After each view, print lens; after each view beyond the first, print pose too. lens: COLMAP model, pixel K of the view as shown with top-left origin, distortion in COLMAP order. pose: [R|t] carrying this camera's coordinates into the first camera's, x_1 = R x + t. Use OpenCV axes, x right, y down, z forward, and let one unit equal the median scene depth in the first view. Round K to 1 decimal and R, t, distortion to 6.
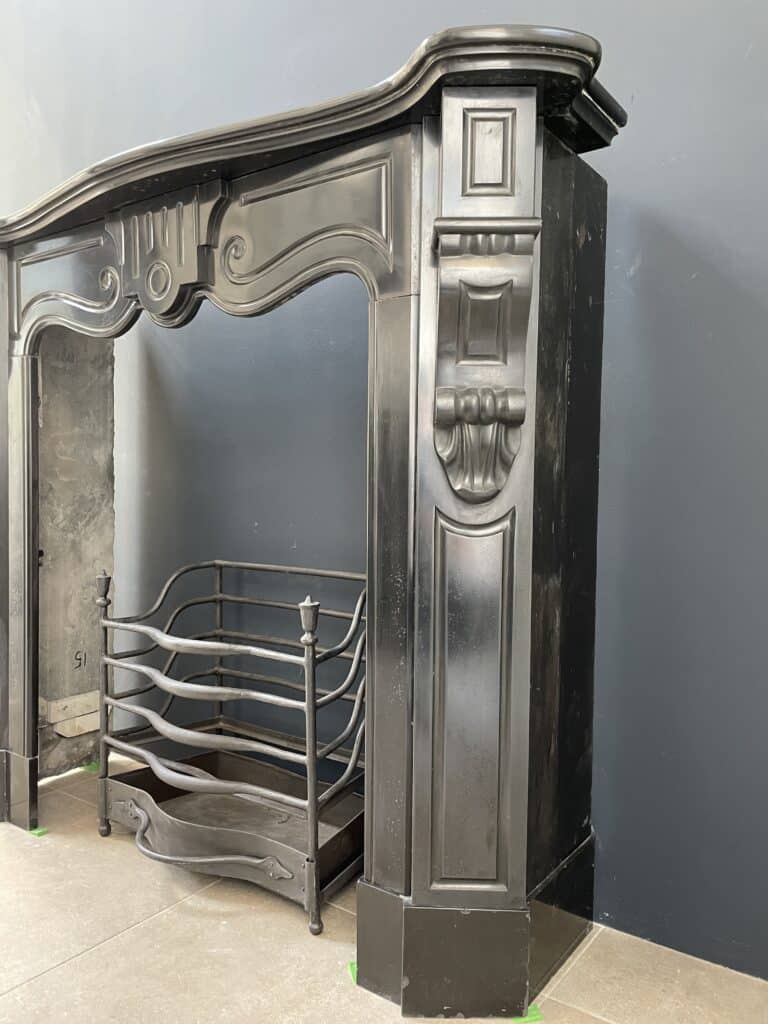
lens RADIAL K [[791.3, 0, 384.0], [0, 791.3, 512.0], [0, 0, 1]] dist [0.056649, -0.060735]
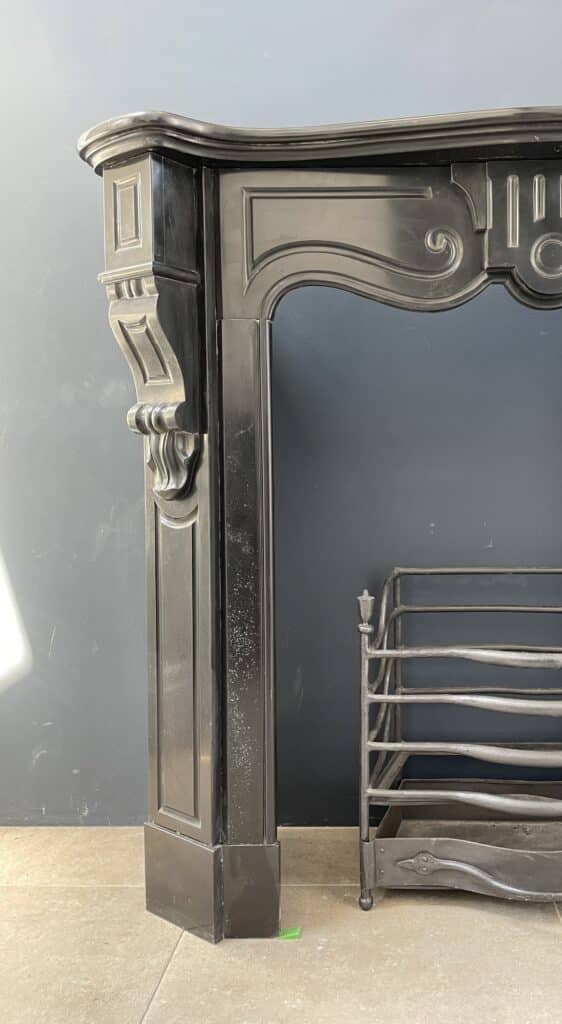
lens RADIAL K [[777.1, 0, 383.0], [0, 777.1, 516.9], [0, 0, 1]] dist [0.091170, -0.119183]
pose [[0.813797, -0.046489, 0.579287, -1.011544], [0.034803, 0.998905, 0.031272, -0.035071], [-0.580107, -0.005288, 0.814523, 0.415279]]
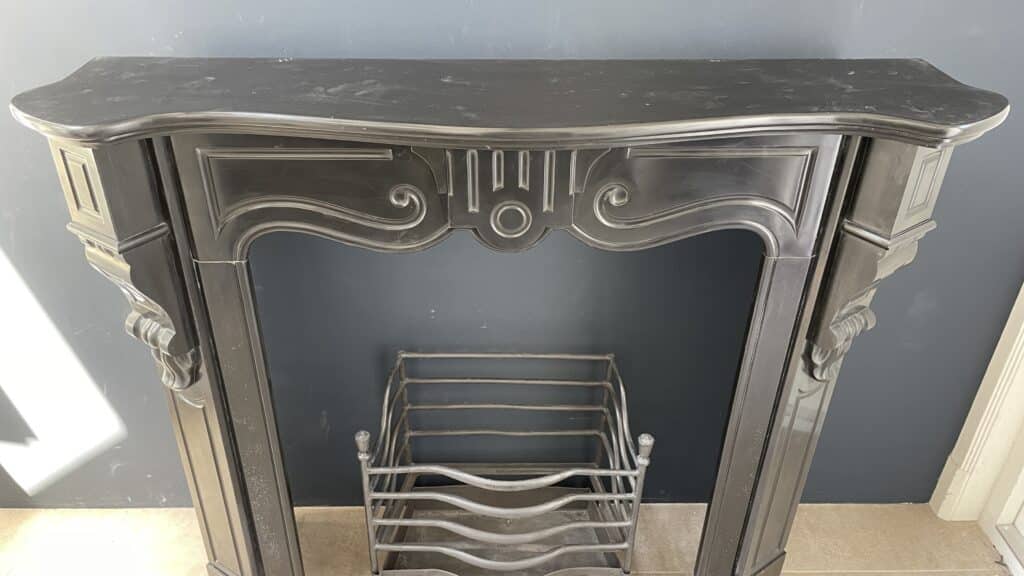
lens RADIAL K [[787.9, 0, 512.0], [0, 787.9, 288.0], [0, 0, 1]] dist [0.044797, -0.007469]
pose [[0.789507, -0.324870, 0.520709, -0.830066], [0.014442, 0.858017, 0.513419, -0.732278], [-0.613571, -0.397828, 0.682102, 0.359284]]
